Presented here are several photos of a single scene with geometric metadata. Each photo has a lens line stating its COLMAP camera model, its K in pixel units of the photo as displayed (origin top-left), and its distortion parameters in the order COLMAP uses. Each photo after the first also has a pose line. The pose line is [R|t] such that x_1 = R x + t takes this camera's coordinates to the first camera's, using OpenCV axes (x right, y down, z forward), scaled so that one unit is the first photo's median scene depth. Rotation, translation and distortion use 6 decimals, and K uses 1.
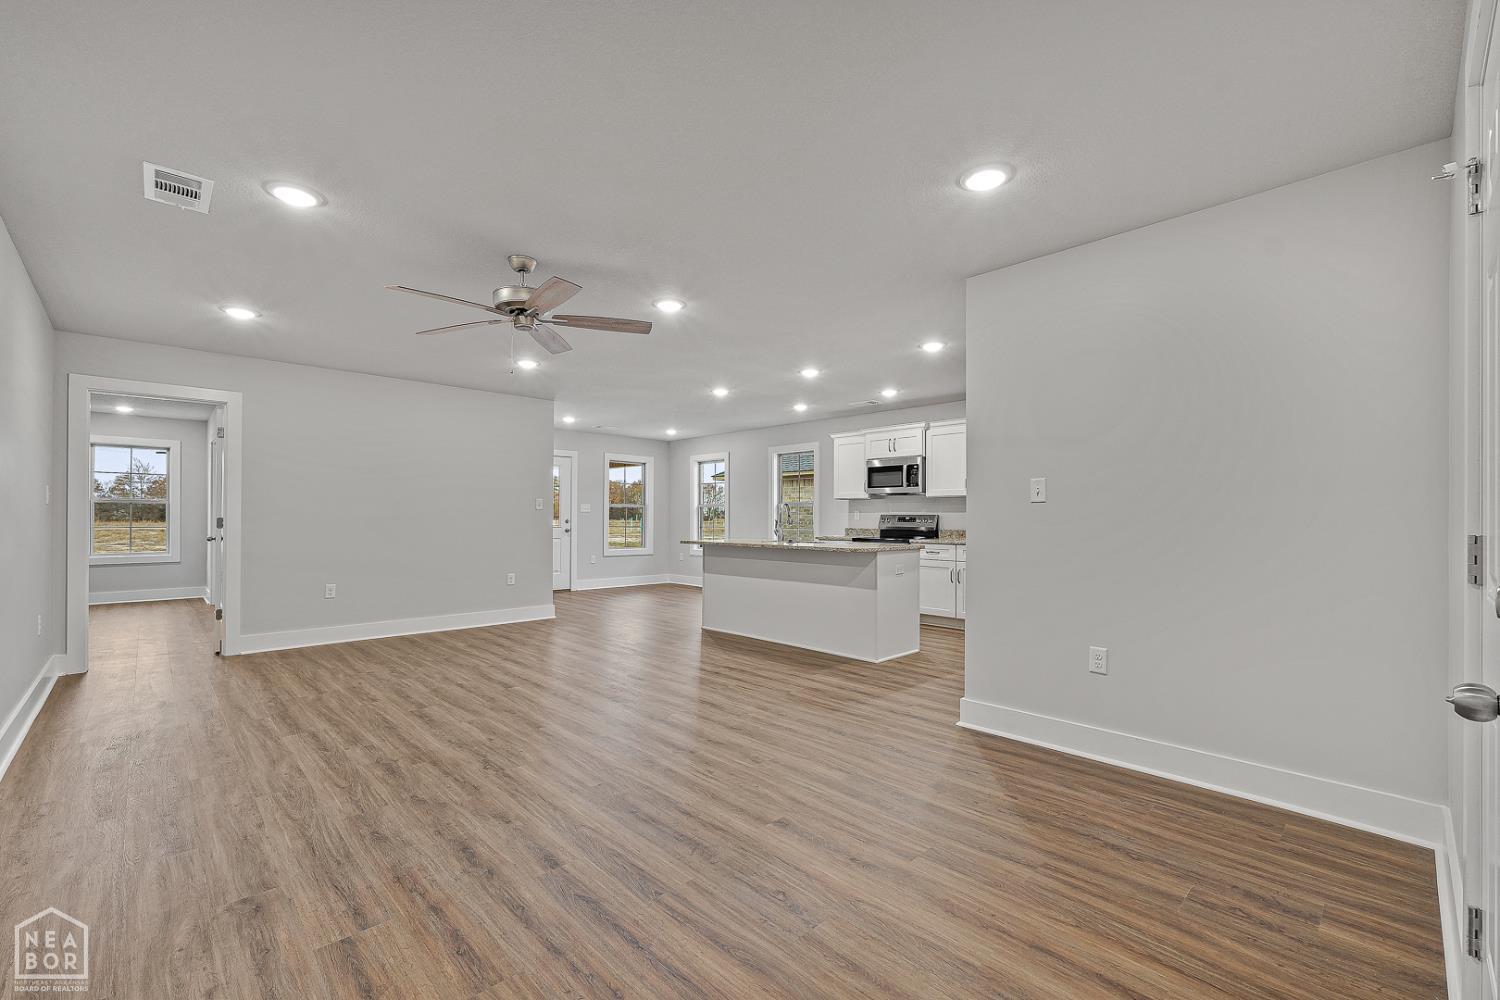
lens RADIAL K [[627.3, 0, 746.0], [0, 627.3, 517.0], [0, 0, 1]] dist [0.006016, -0.000080]
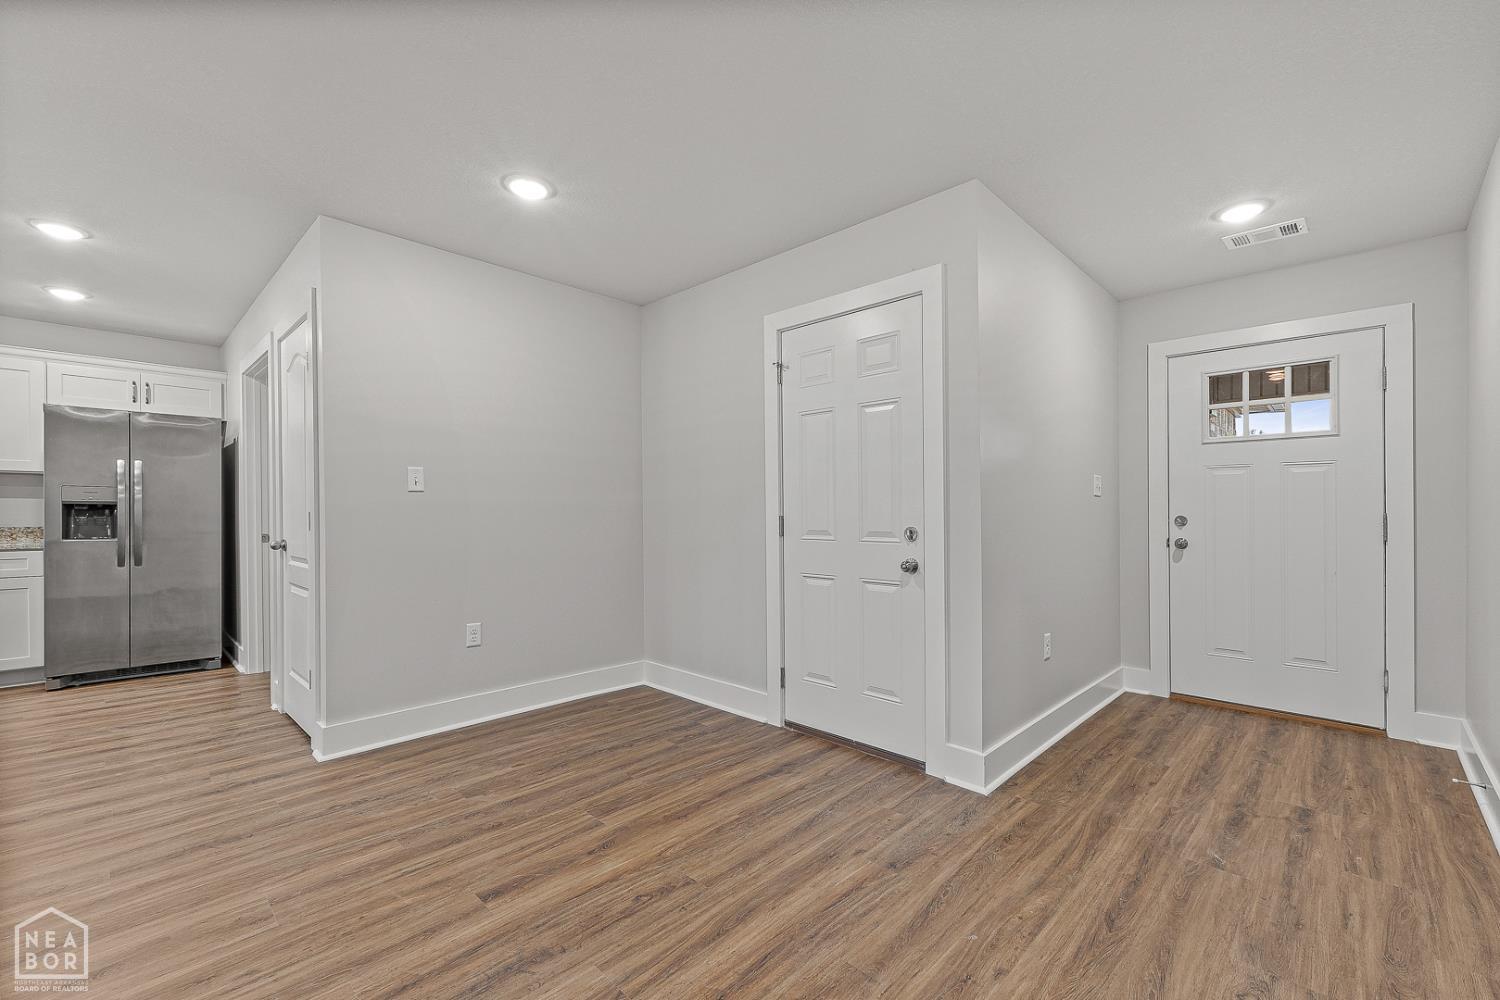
lens RADIAL K [[630.7, 0, 748.6], [0, 630.7, 507.6], [0, 0, 1]] dist [0.002198, 0.000049]
pose [[-0.035541, 0.002577, 0.999365, -0.503368], [-0.003432, 0.999990, -0.002701, 0.002230], [-0.999362, -0.003526, -0.035532, 0.477648]]
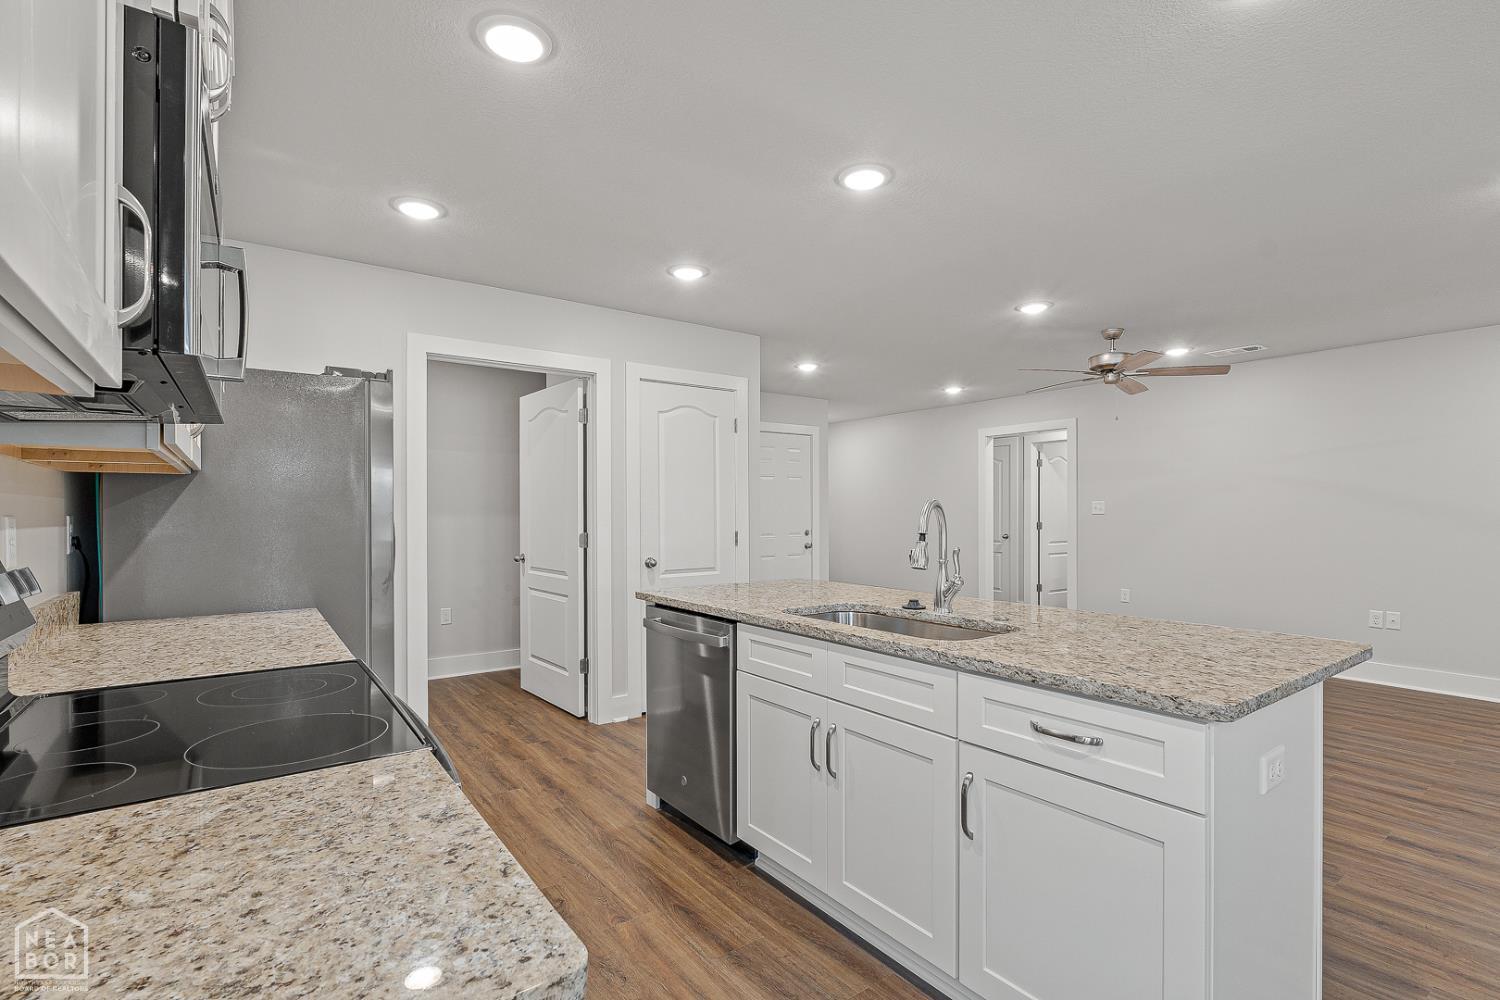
lens RADIAL K [[699.2, 0, 750.1], [0, 699.2, 504.7], [0, 0, 1]] dist [-0.004015, -0.000930]
pose [[-0.991852, -0.001315, 0.127390, 0.190269], [-0.002871, 0.999923, -0.012035, -0.026831], [-0.127364, -0.012302, -0.991780, 2.396171]]
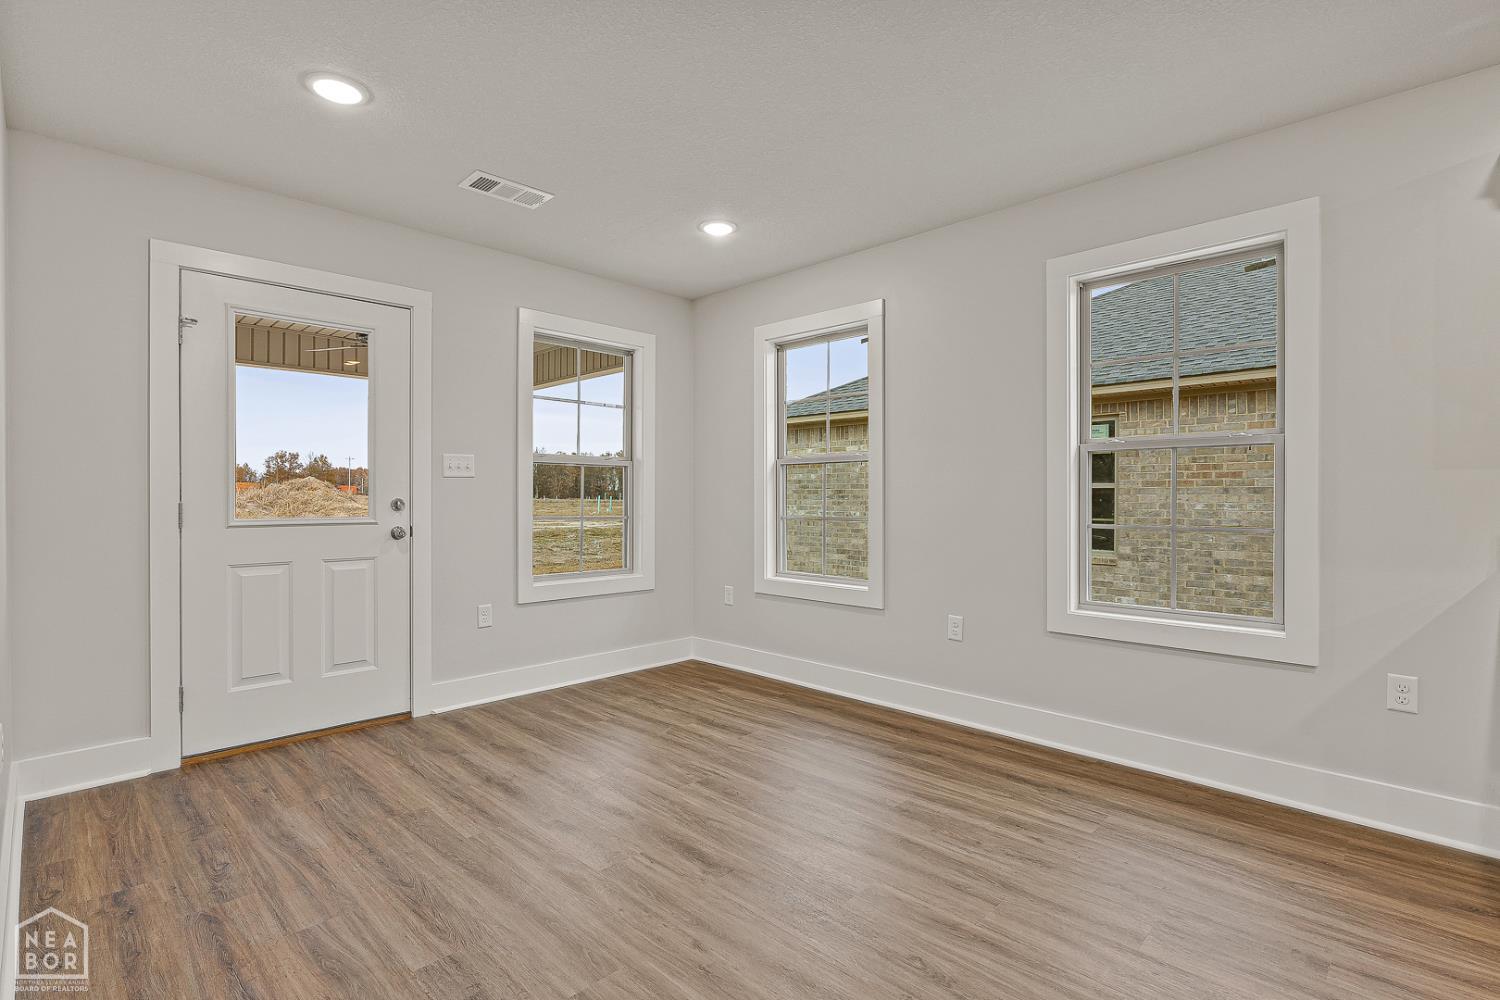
lens RADIAL K [[699.2, 0, 750.1], [0, 699.2, 504.7], [0, 0, 1]] dist [-0.004015, -0.000930]
pose [[0.999467, -0.004434, 0.032356, -0.321449], [0.003920, 0.999865, 0.015940, 0.004515], [-0.032422, -0.015805, 0.999349, 1.776473]]
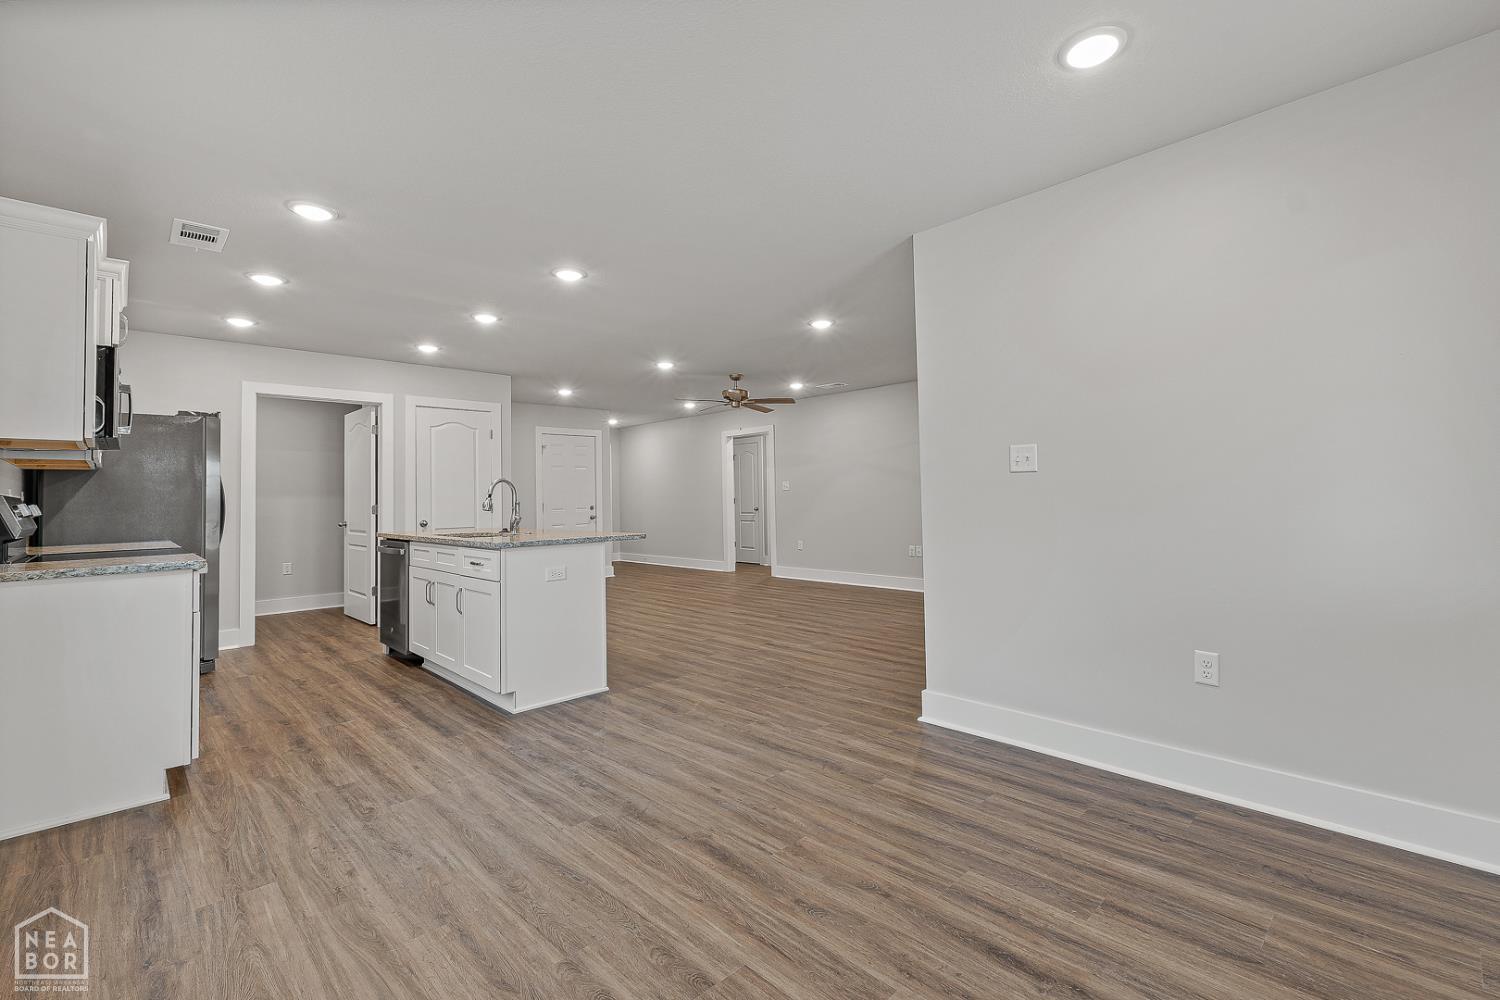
lens RADIAL K [[658.8, 0, 762.6], [0, 658.8, 471.4], [0, 0, 1]] dist [0.010394, 0.000189]
pose [[-0.999816, 0.012911, -0.014194, -0.389142], [0.013508, 0.998992, -0.042808, 0.008737], [0.013627, -0.042992, -0.998982, 3.027477]]
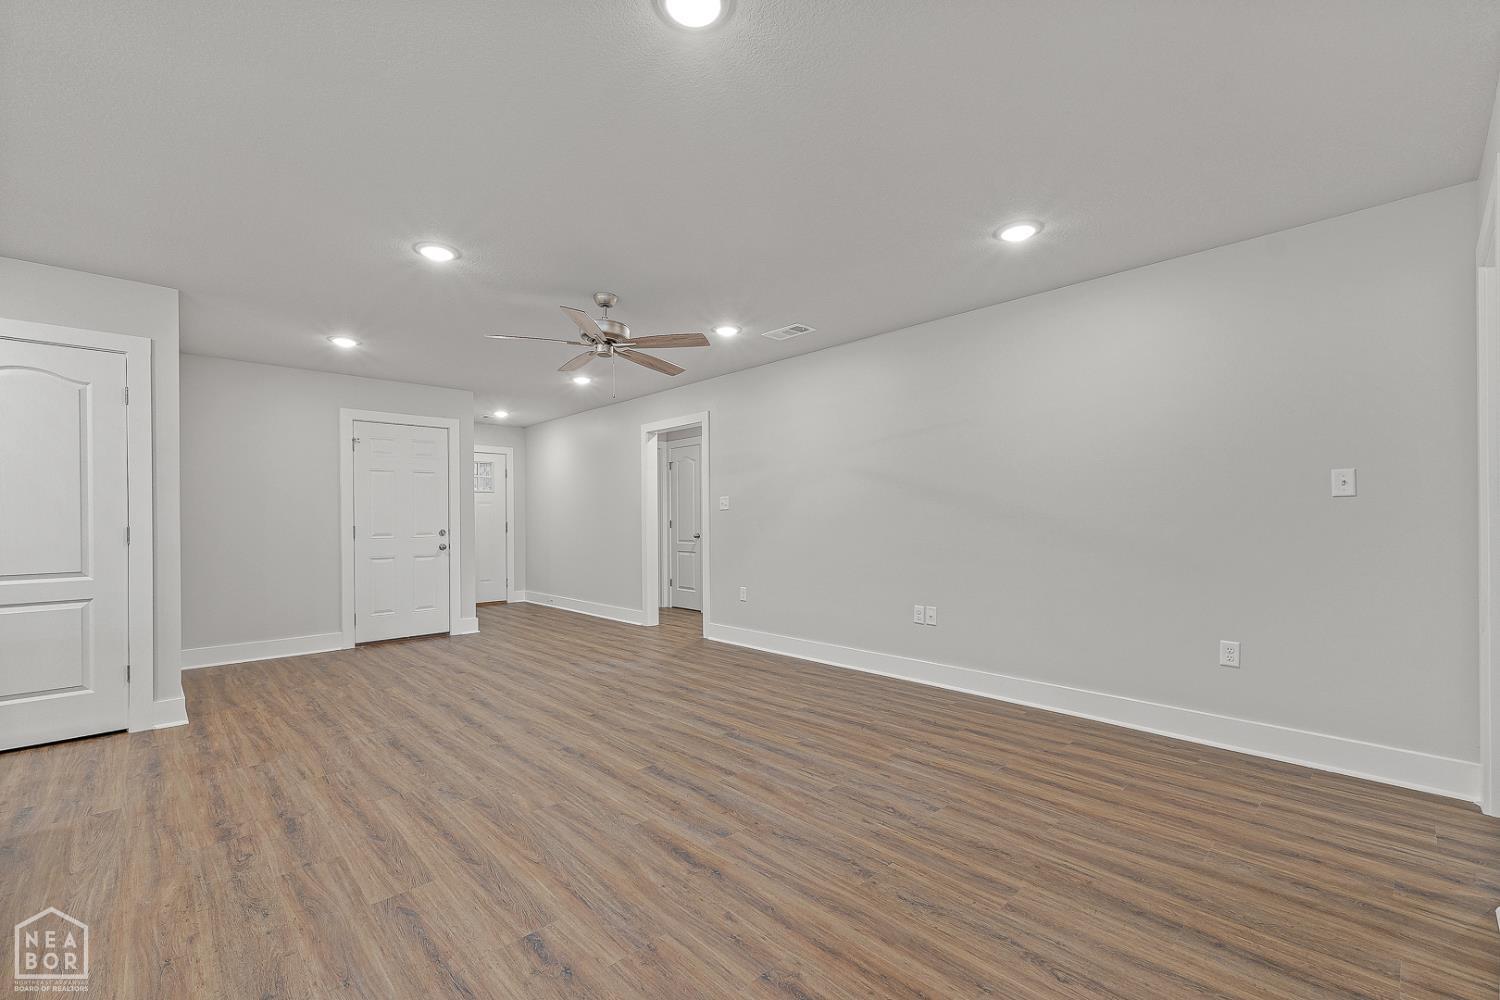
lens RADIAL K [[627.3, 0, 746.0], [0, 627.3, 517.0], [0, 0, 1]] dist [0.006016, -0.000080]
pose [[-0.999988, 0.003285, 0.003560, -0.585535], [0.003262, 0.999973, -0.006571, 0.002859], [-0.003581, -0.006559, -0.999972, 2.038636]]
